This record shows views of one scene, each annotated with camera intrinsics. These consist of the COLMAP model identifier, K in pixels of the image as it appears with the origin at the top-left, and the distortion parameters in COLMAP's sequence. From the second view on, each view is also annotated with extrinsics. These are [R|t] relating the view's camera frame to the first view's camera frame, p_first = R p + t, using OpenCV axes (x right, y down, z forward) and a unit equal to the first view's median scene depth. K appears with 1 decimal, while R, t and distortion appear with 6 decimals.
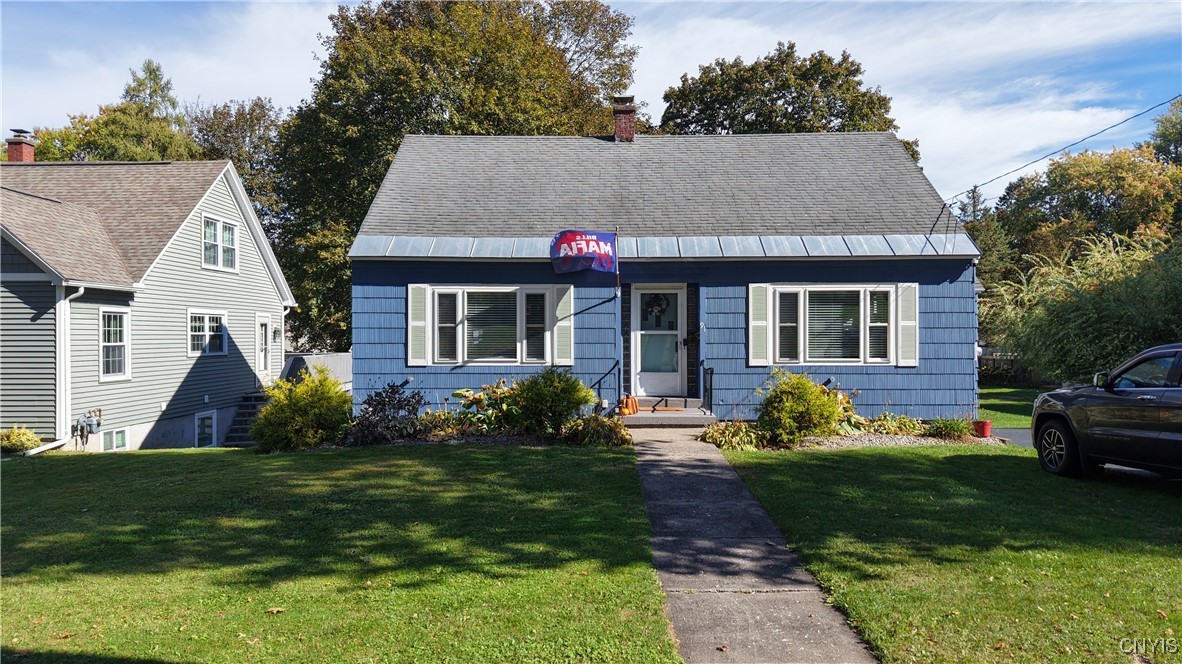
lens RADIAL K [[791.0, 0, 591.9], [0, 791.0, 334.0], [0, 0, 1]] dist [0.008007, -0.003428]
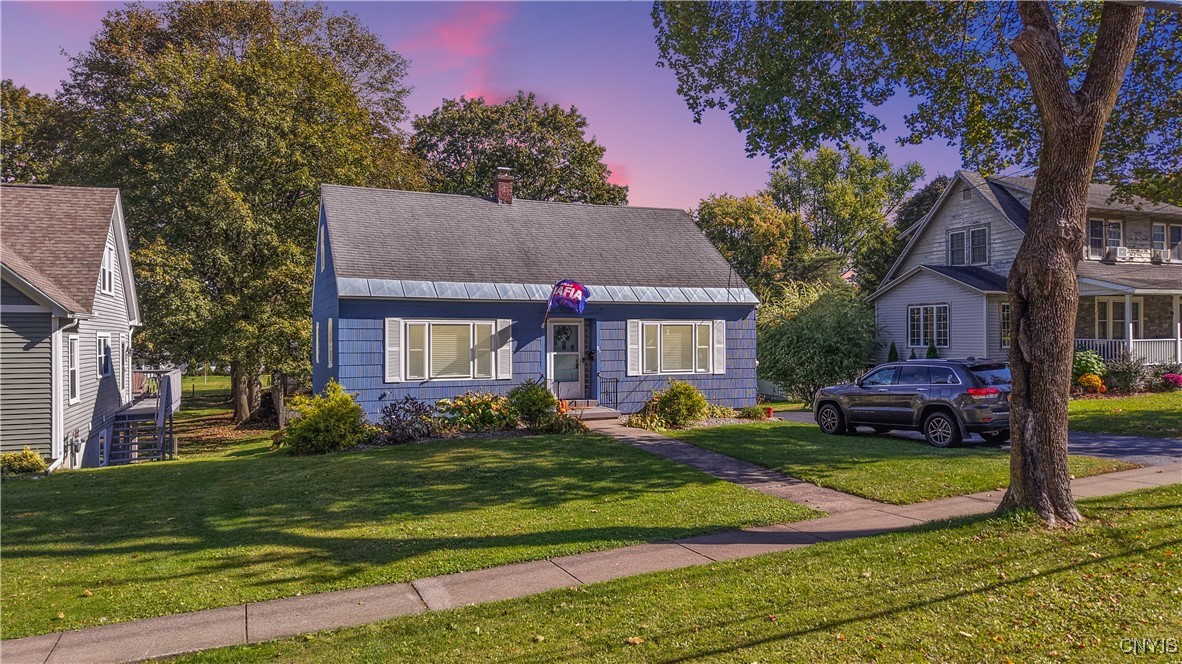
lens RADIAL K [[784.3, 0, 593.7], [0, 784.3, 334.3], [0, 0, 1]] dist [0.050091, -0.064804]
pose [[0.913154, -0.001528, 0.407612, -0.438666], [0.003533, 0.999985, -0.004165, -0.030330], [-0.407599, 0.005244, 0.913146, -0.287054]]
